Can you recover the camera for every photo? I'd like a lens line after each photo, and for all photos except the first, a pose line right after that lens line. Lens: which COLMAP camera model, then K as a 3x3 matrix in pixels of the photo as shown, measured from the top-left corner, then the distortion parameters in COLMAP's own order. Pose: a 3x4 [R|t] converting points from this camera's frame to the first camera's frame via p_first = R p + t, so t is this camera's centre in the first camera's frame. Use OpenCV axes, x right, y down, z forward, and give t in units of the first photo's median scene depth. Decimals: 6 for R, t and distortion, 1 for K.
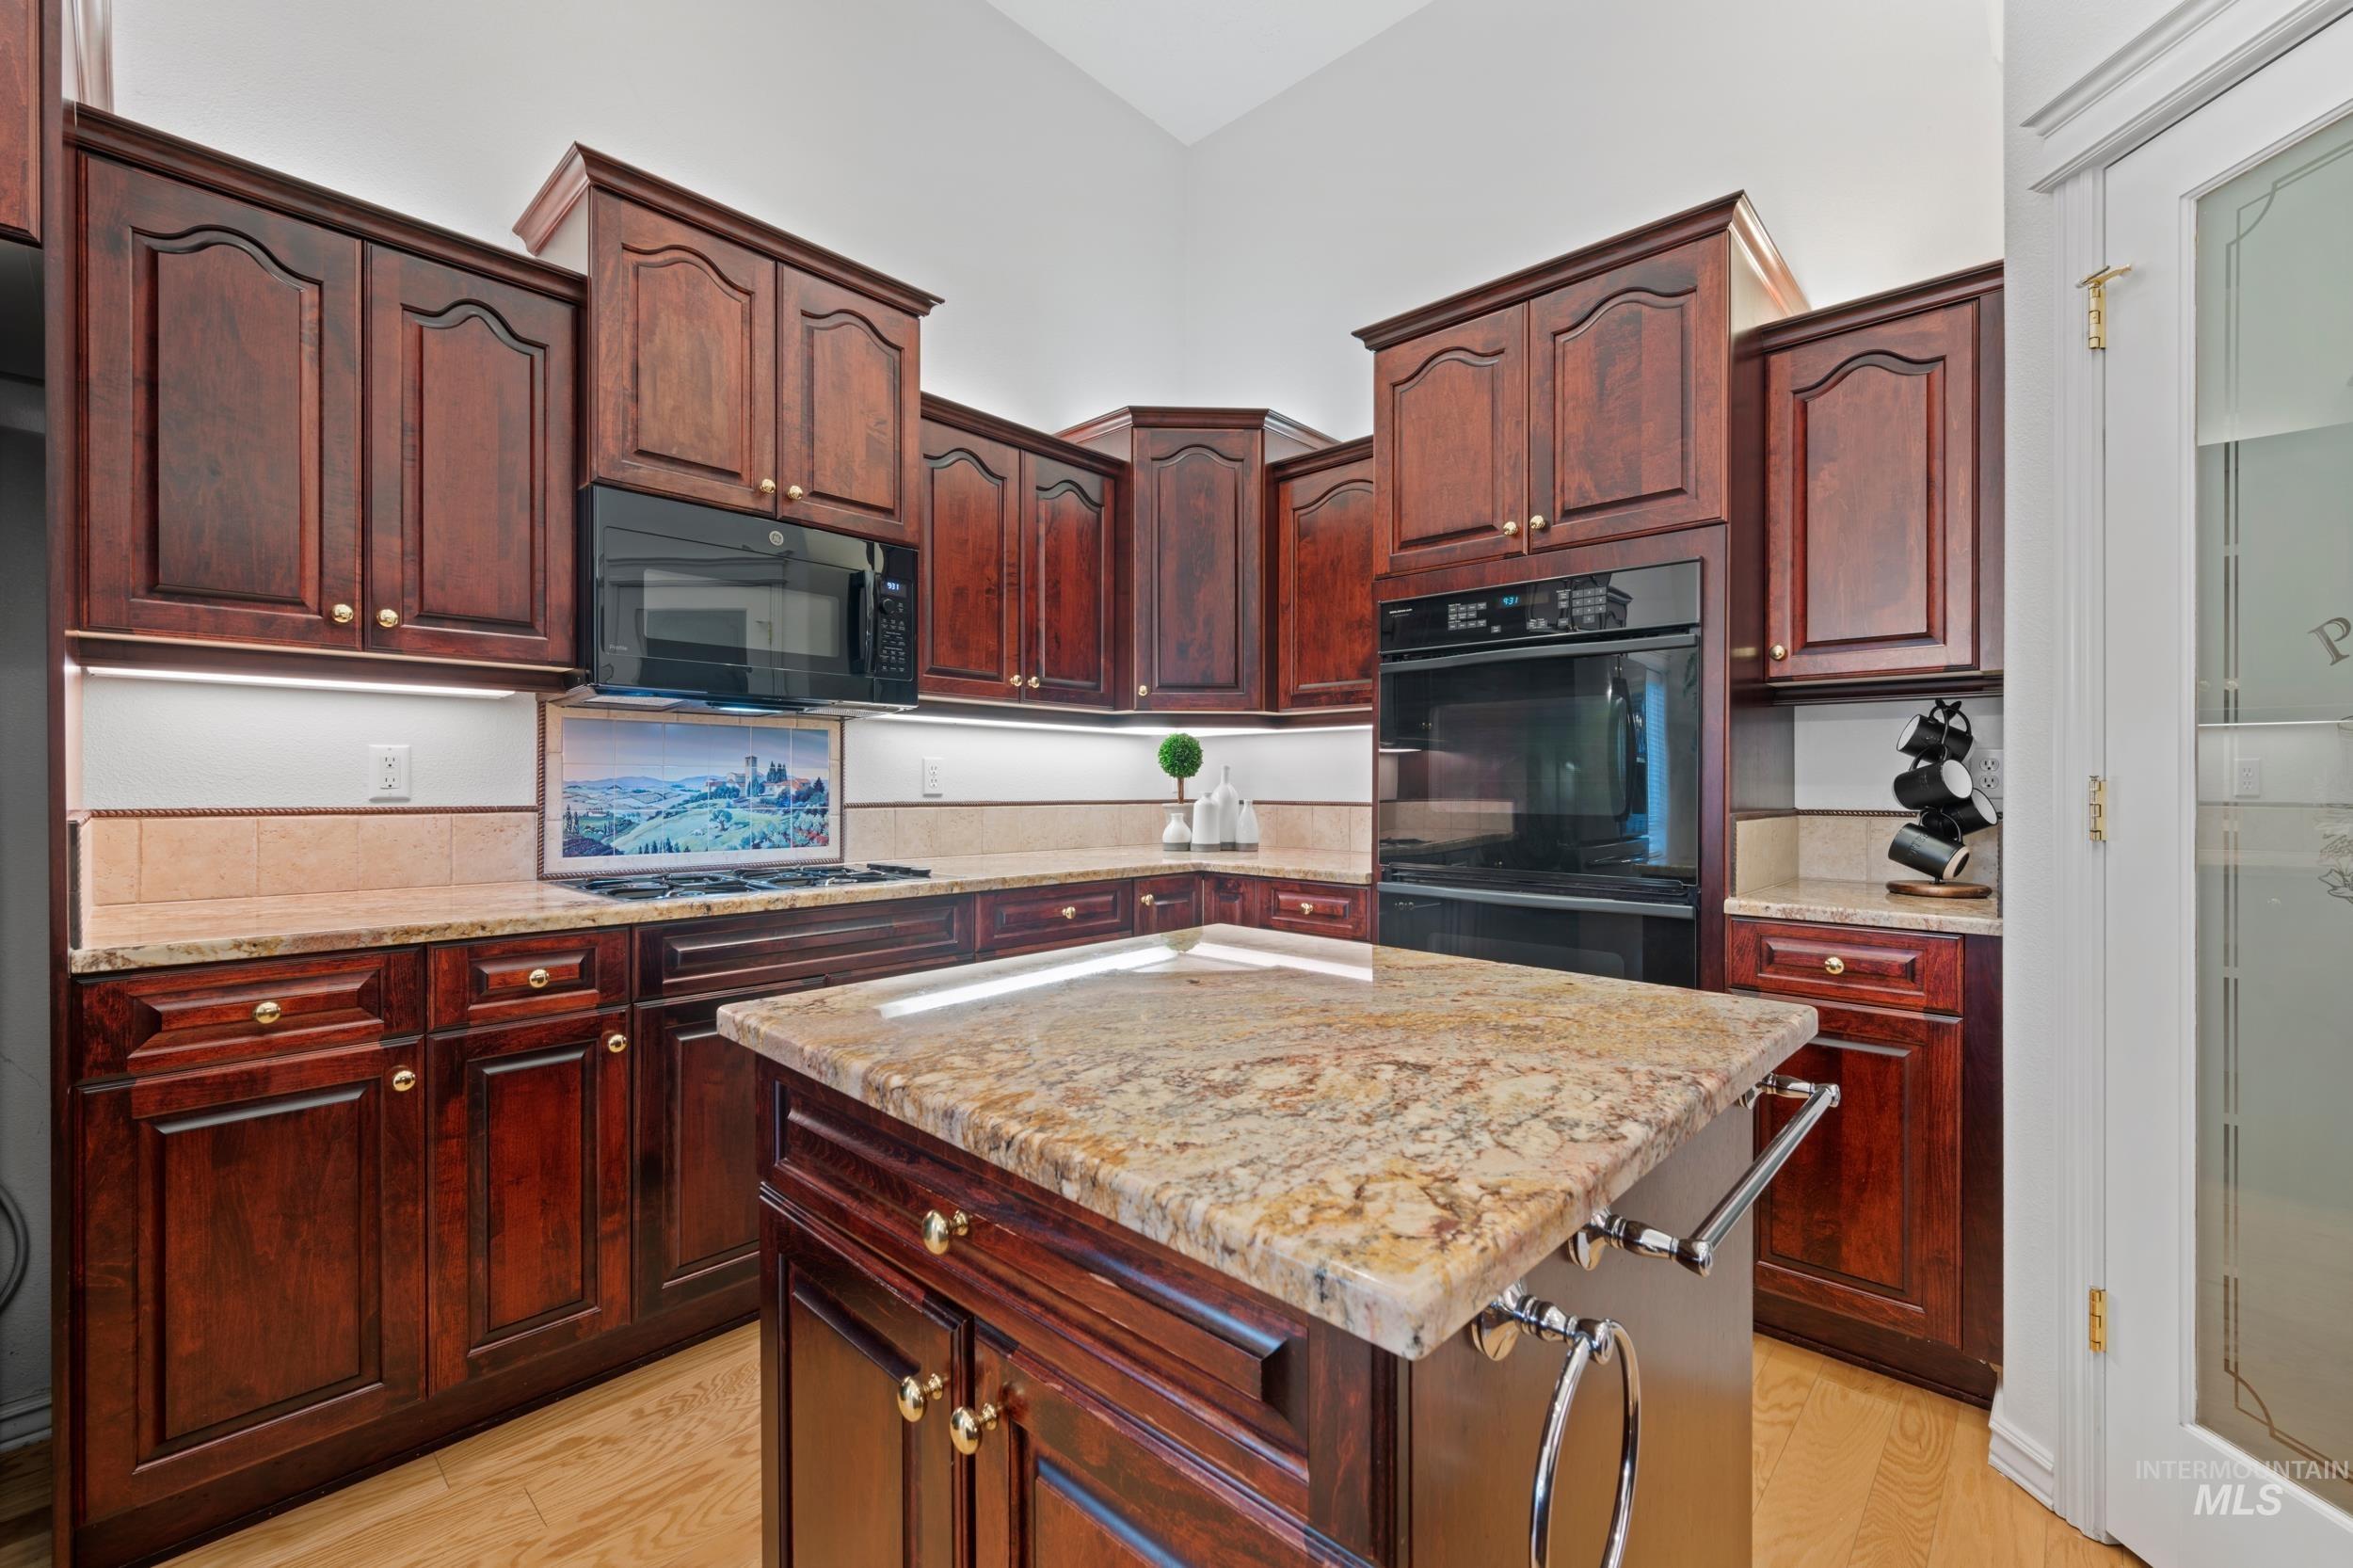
lens RADIAL K [[969.7, 0, 1181.2], [0, 969.7, 790.7], [0, 0, 1]] dist [0.001036, 0.000114]
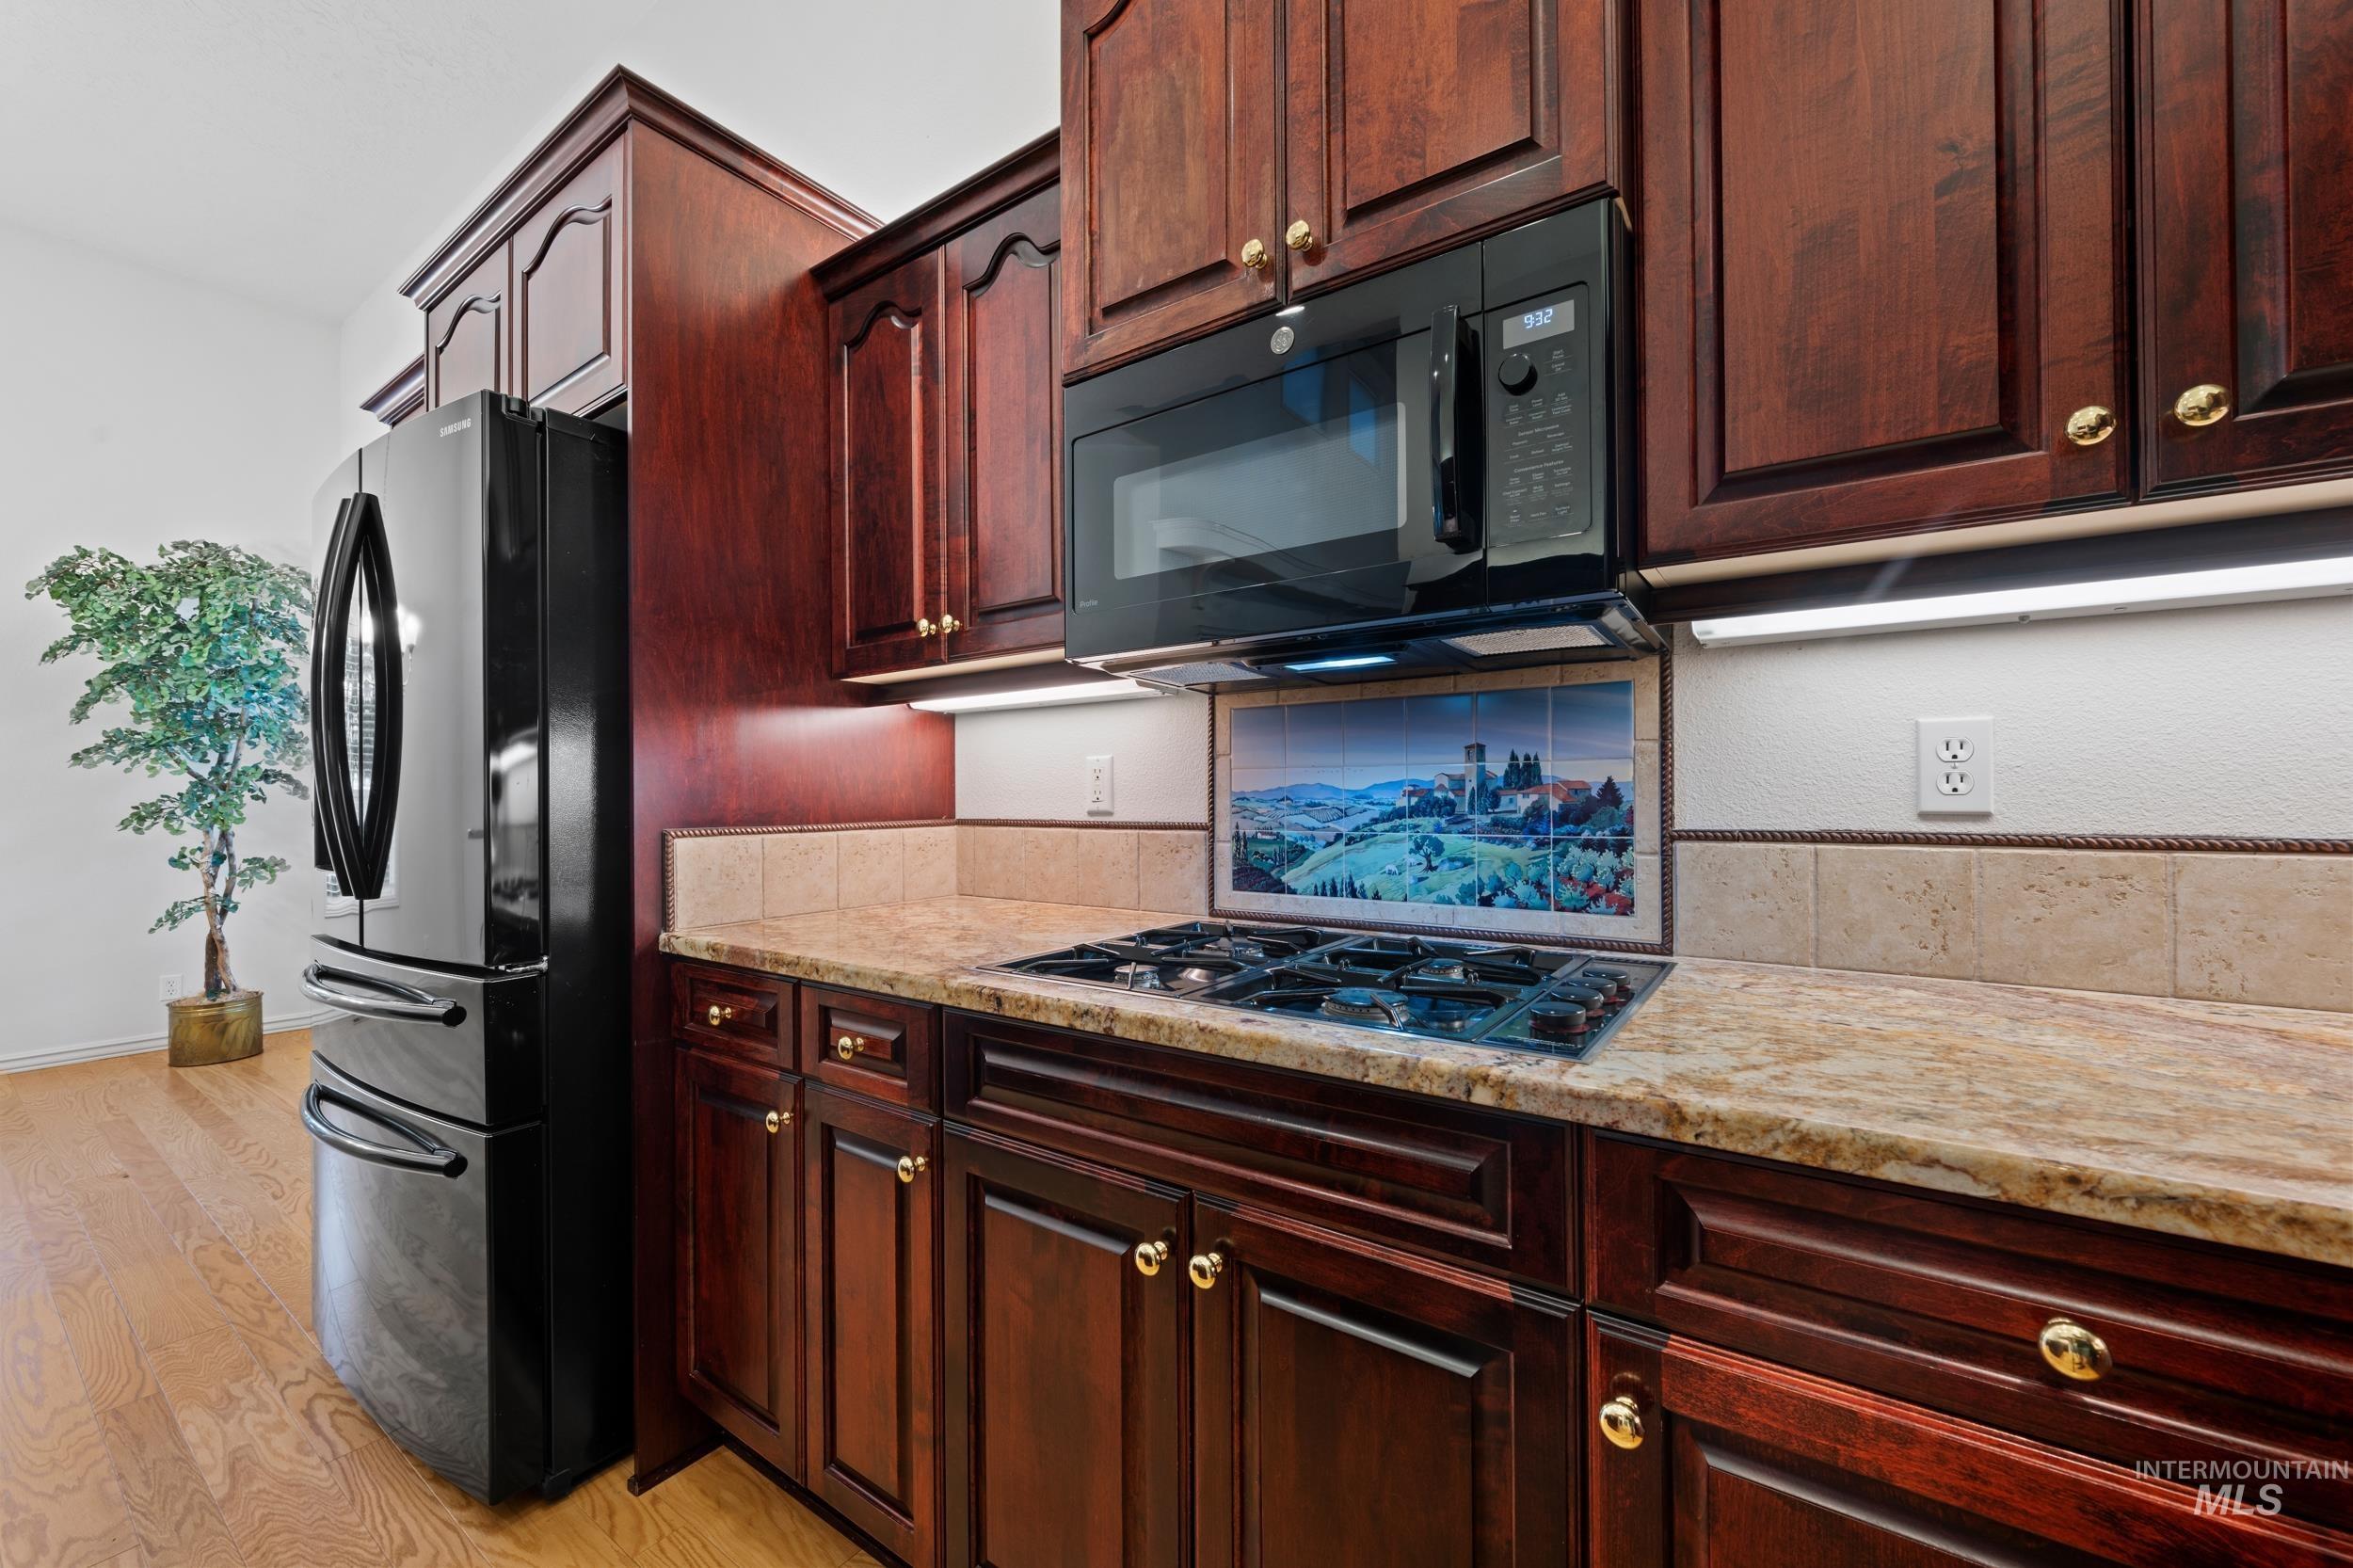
lens RADIAL K [[916.8, 0, 1190.7], [0, 916.8, 791.5], [0, 0, 1]] dist [-0.000013, 0.000395]
pose [[0.137499, -0.007747, -0.990472, 0.074523], [0.004712, 0.999963, -0.007167, -0.004393], [0.990491, -0.003682, 0.137530, 0.805365]]
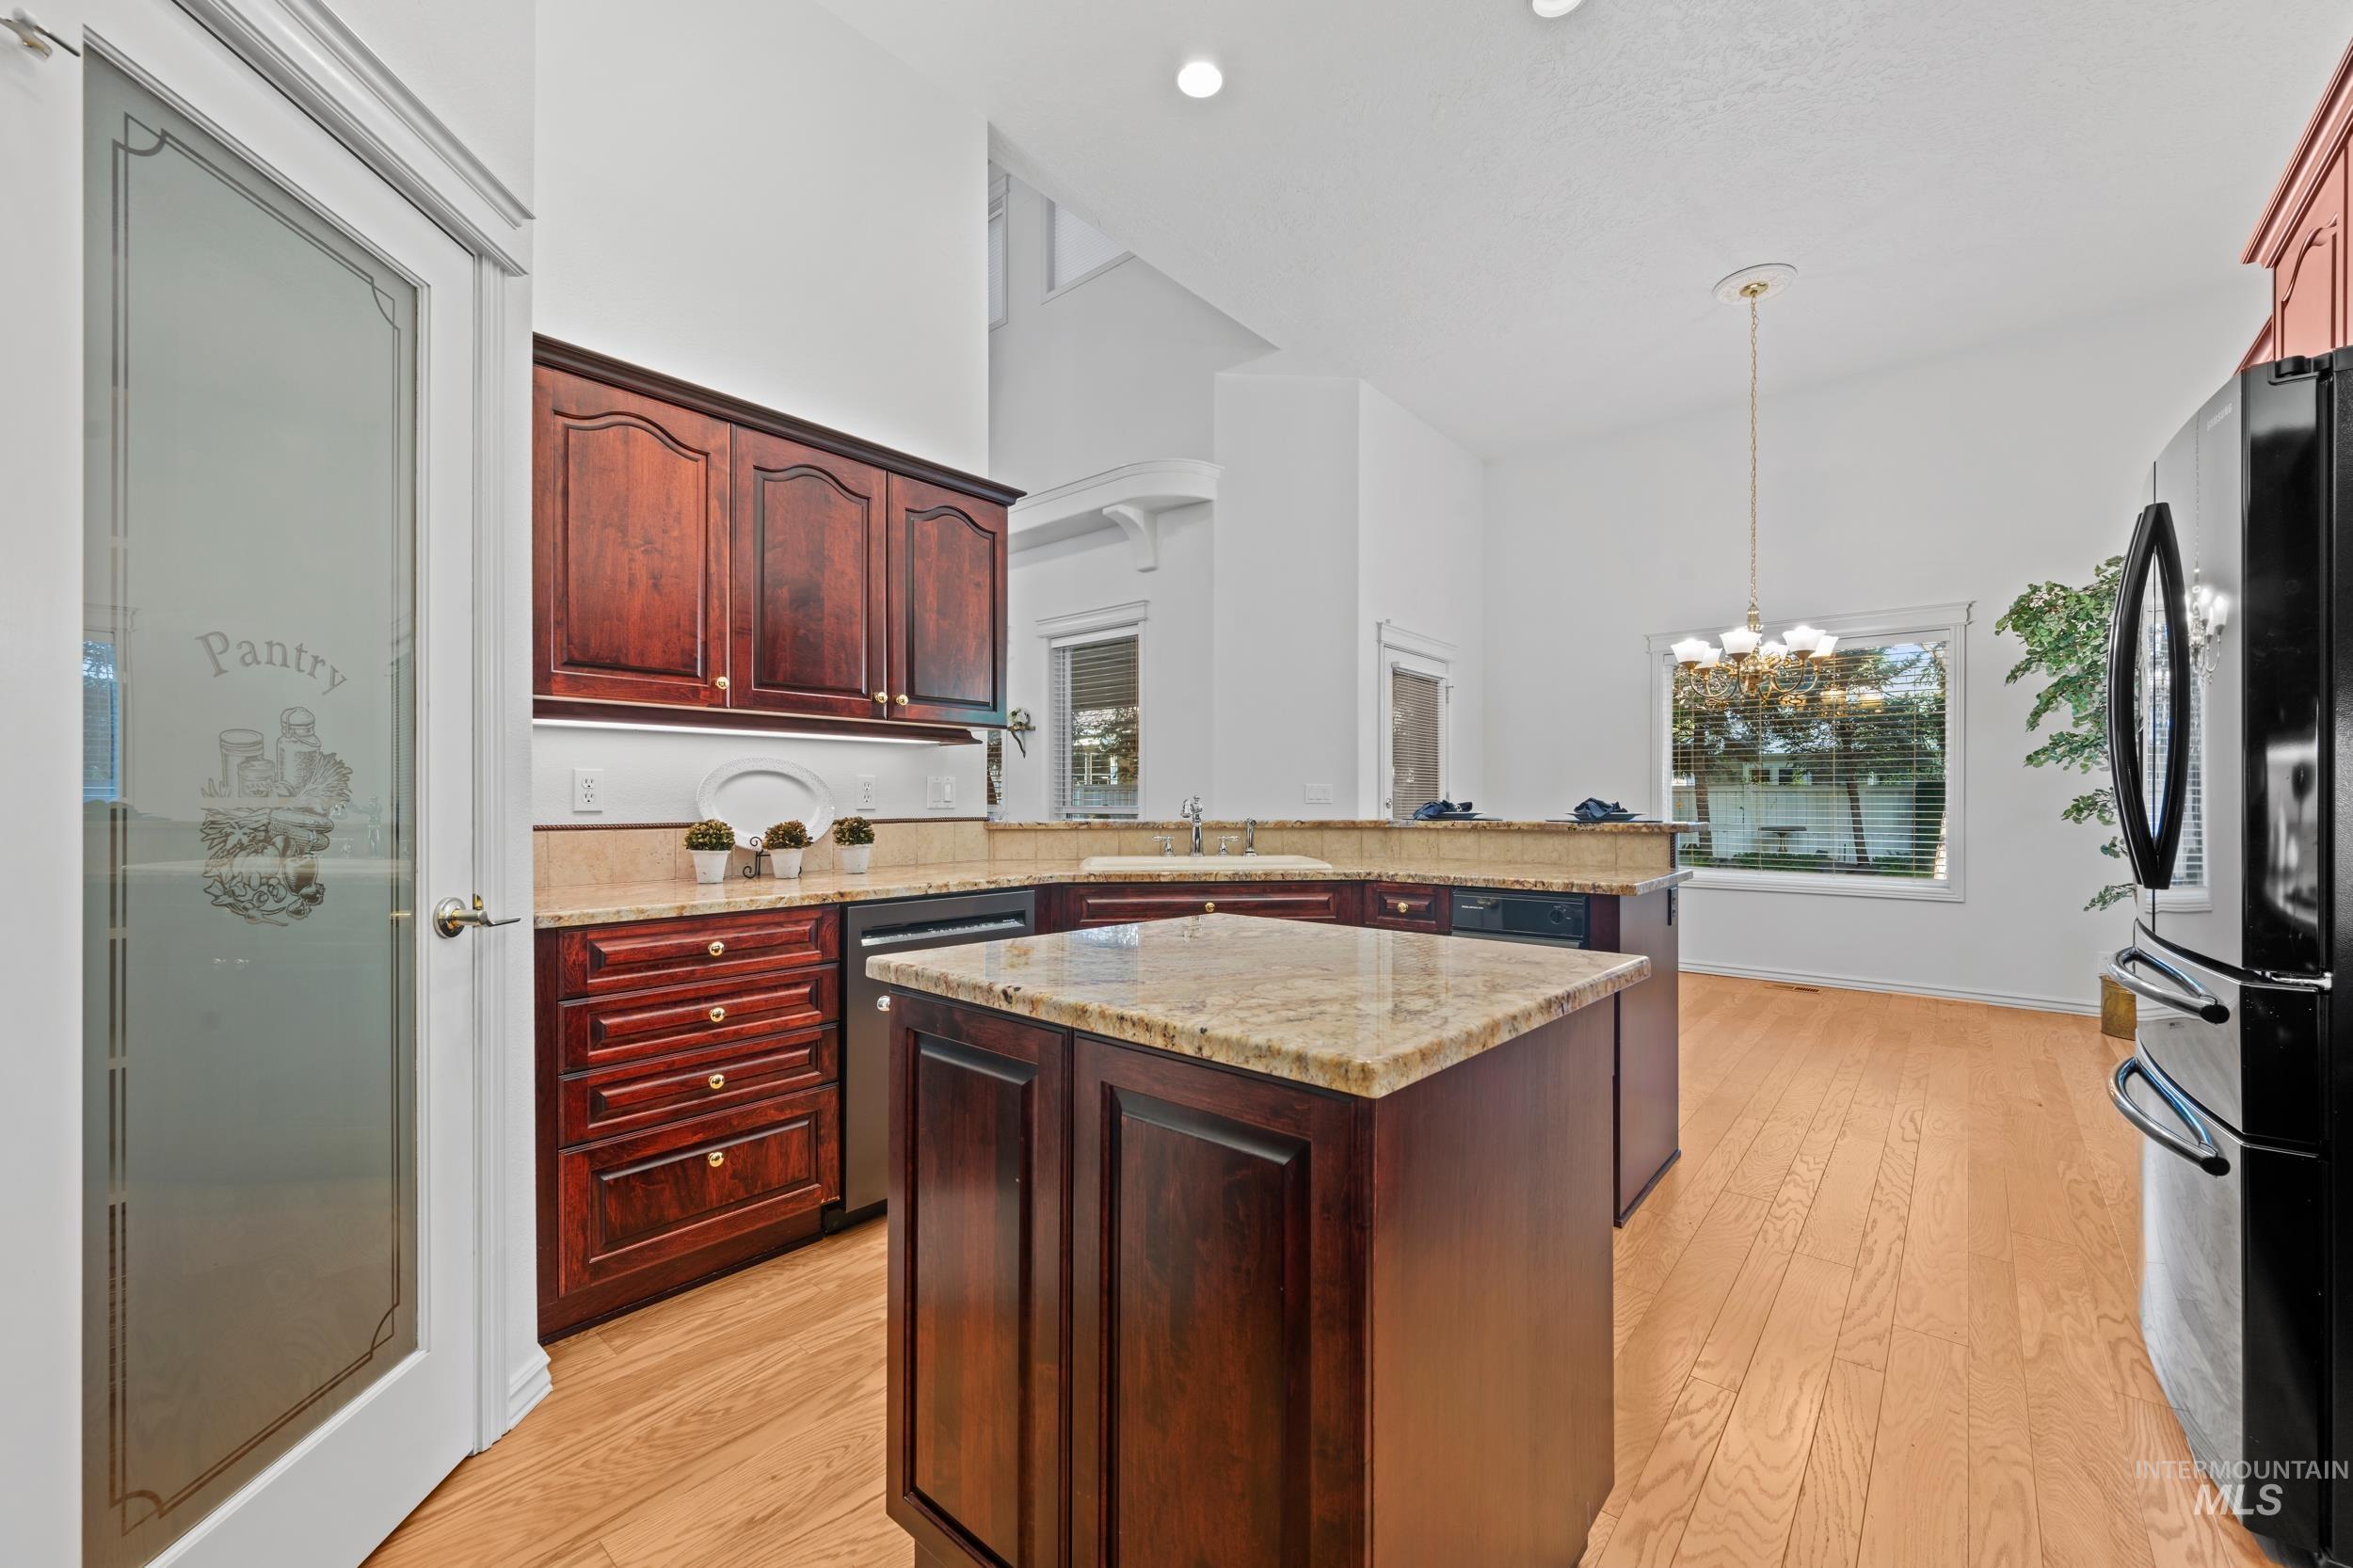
lens RADIAL K [[916.8, 0, 1190.7], [0, 916.8, 791.5], [0, 0, 1]] dist [-0.000013, 0.000395]
pose [[-0.998634, -0.002287, -0.052198, 0.109951], [-0.002141, 0.999994, -0.002854, -0.005068], [0.052204, -0.002738, -0.998633, 0.979398]]
